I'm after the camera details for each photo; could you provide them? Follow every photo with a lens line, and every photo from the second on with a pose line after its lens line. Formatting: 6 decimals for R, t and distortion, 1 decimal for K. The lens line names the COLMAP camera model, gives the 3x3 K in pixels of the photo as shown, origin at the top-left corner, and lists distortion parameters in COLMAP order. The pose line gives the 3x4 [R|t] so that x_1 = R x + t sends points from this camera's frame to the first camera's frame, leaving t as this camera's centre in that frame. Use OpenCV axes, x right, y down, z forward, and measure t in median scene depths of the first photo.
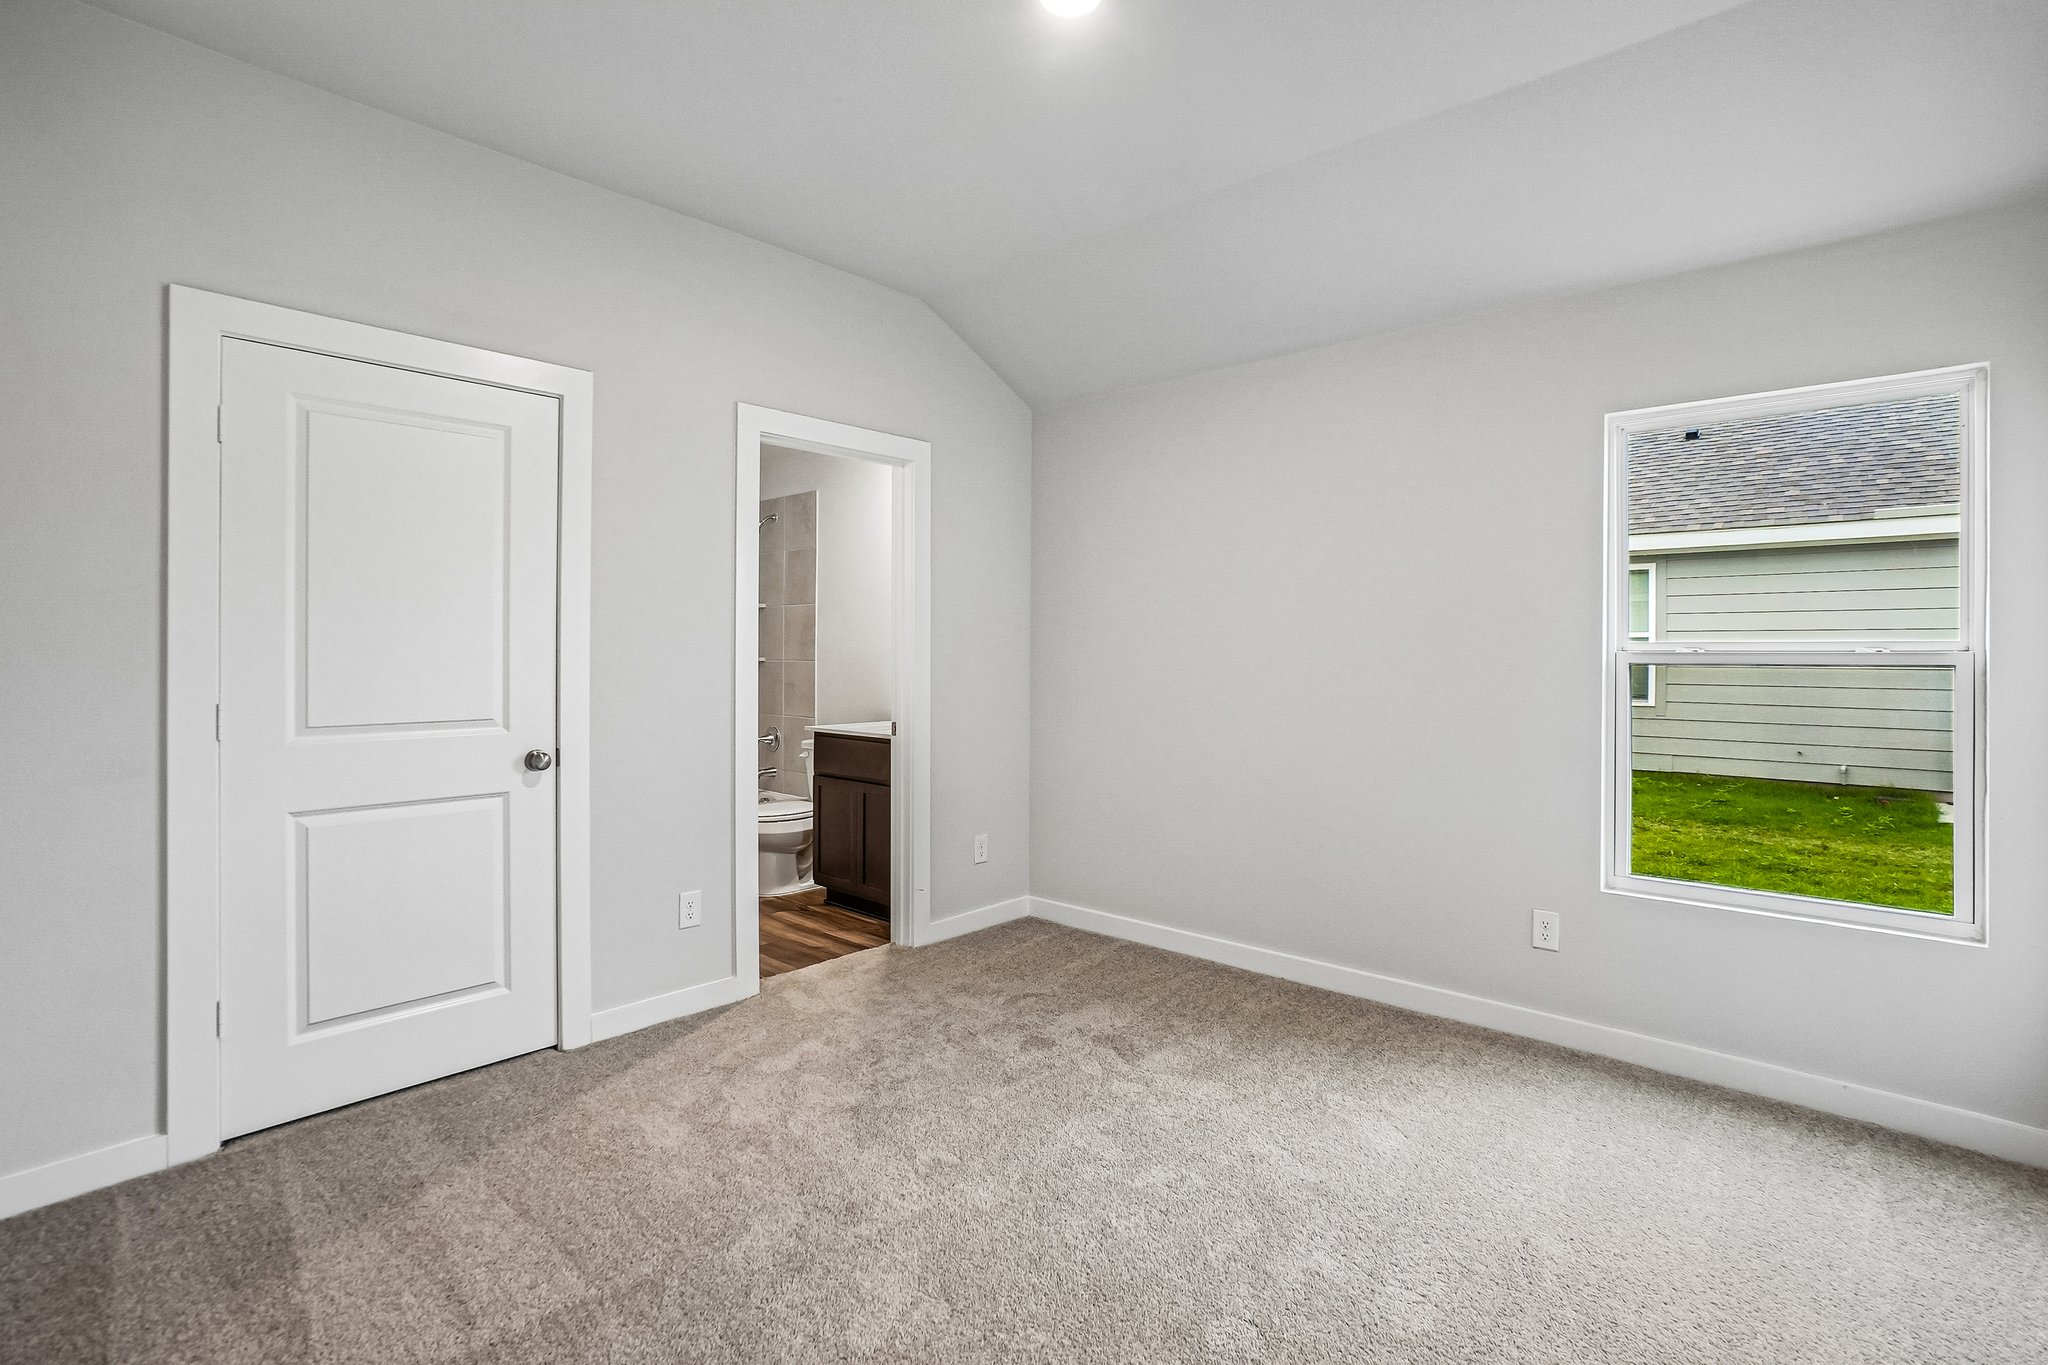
lens RADIAL K [[902.2, 0, 1023.5], [0, 902.2, 667.8], [0, 0, 1]] dist [-0.023514, 0.008541]
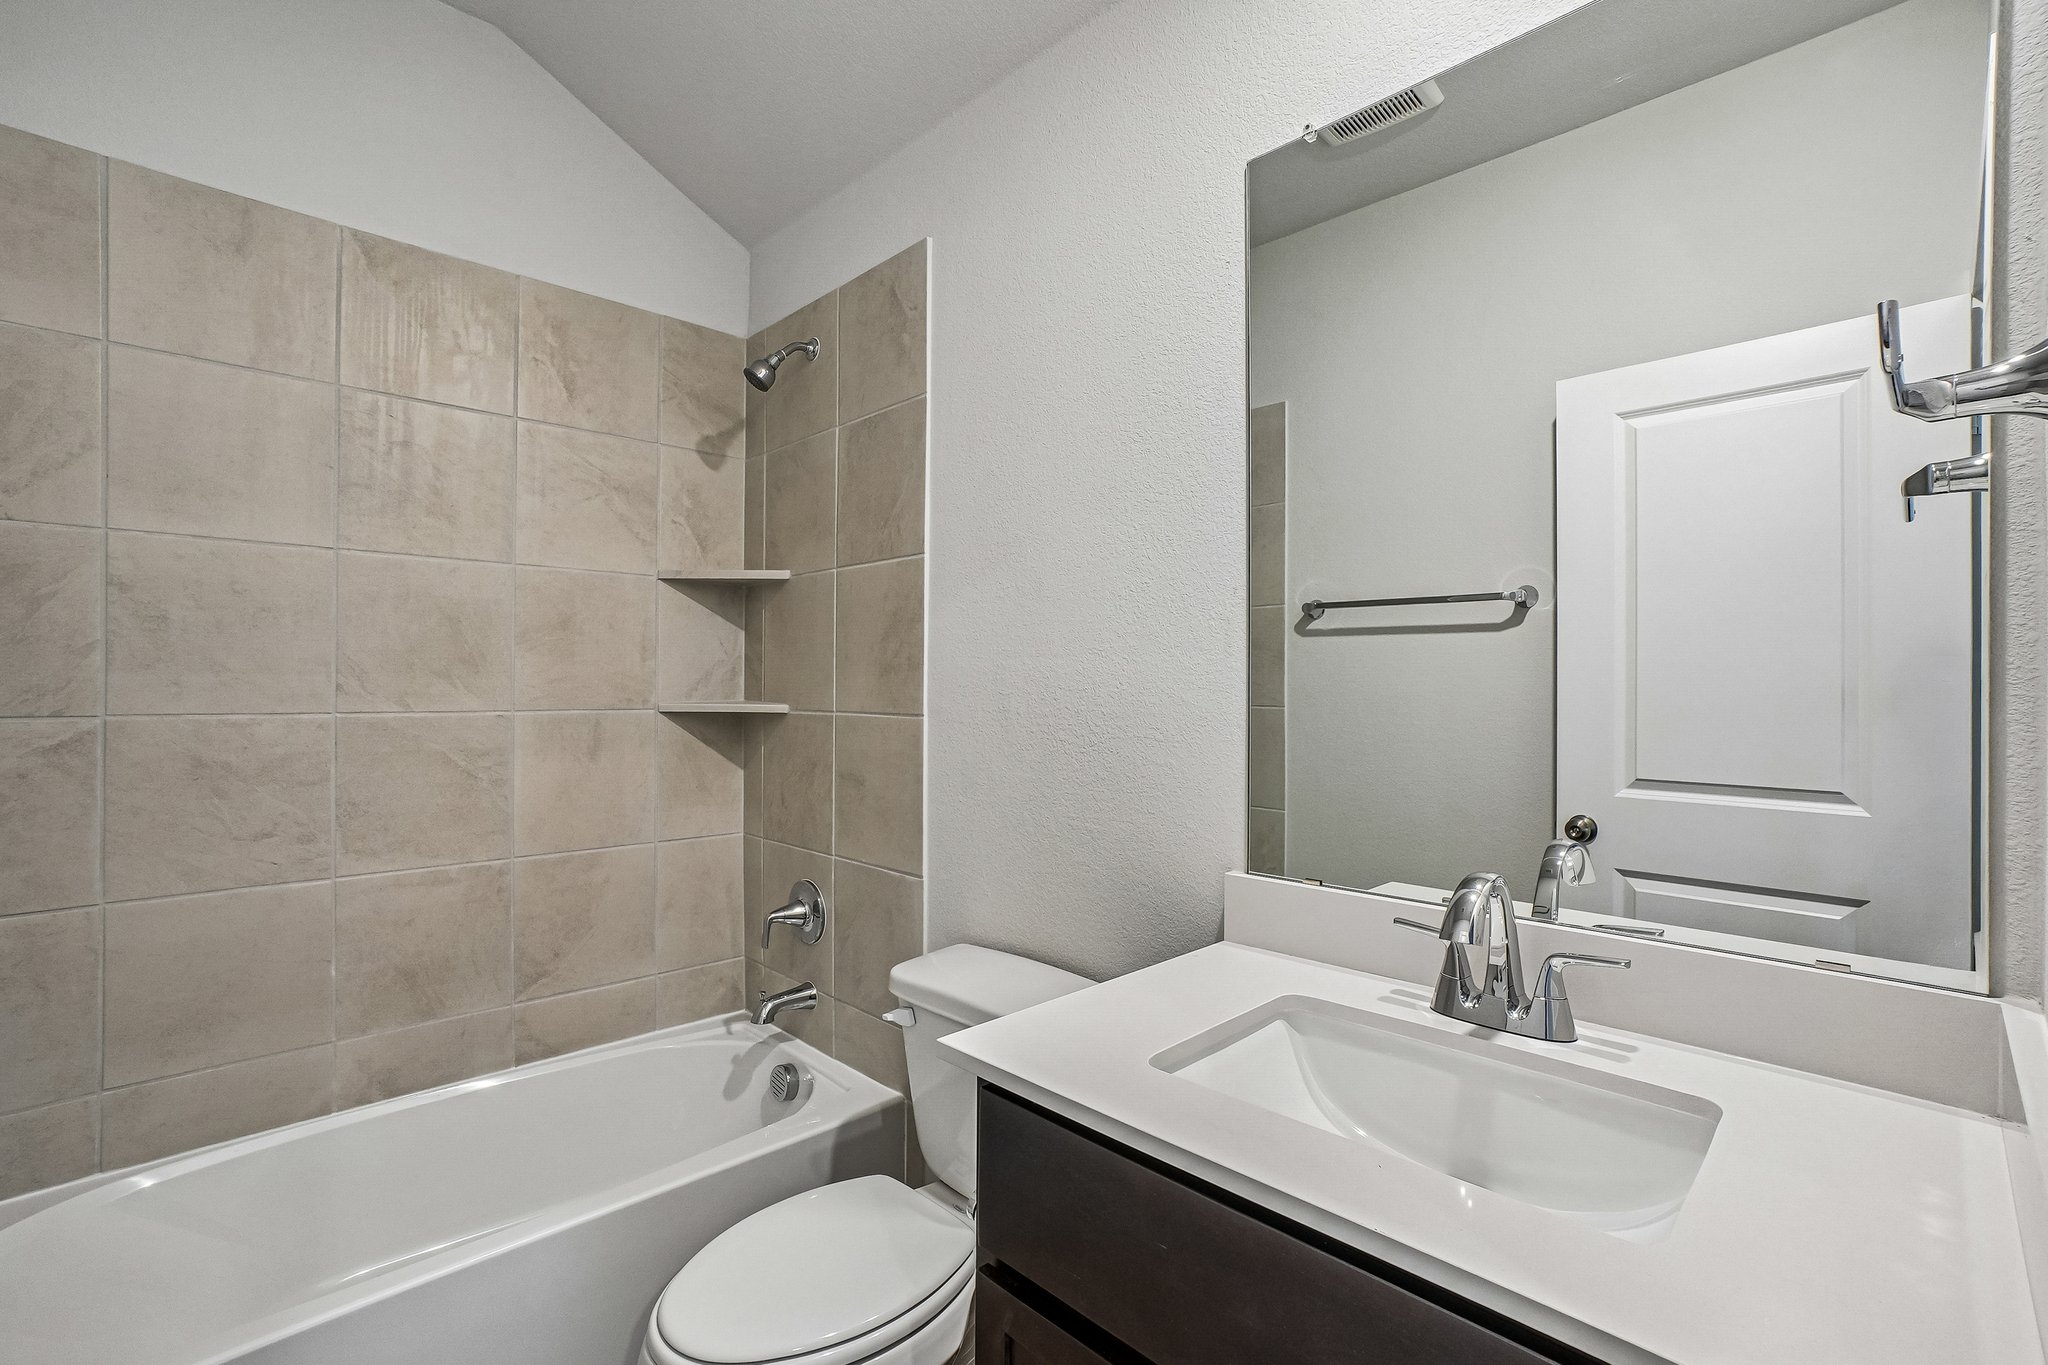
lens RADIAL K [[902.2, 0, 1021.6], [0, 902.2, 689.8], [0, 0, 1]] dist [-0.023514, 0.008541]
pose [[0.998262, -0.000573, -0.058932, -0.165798], [-0.000013, 0.999951, -0.009938, -0.014142], [0.058935, 0.009921, 0.998213, 0.627259]]
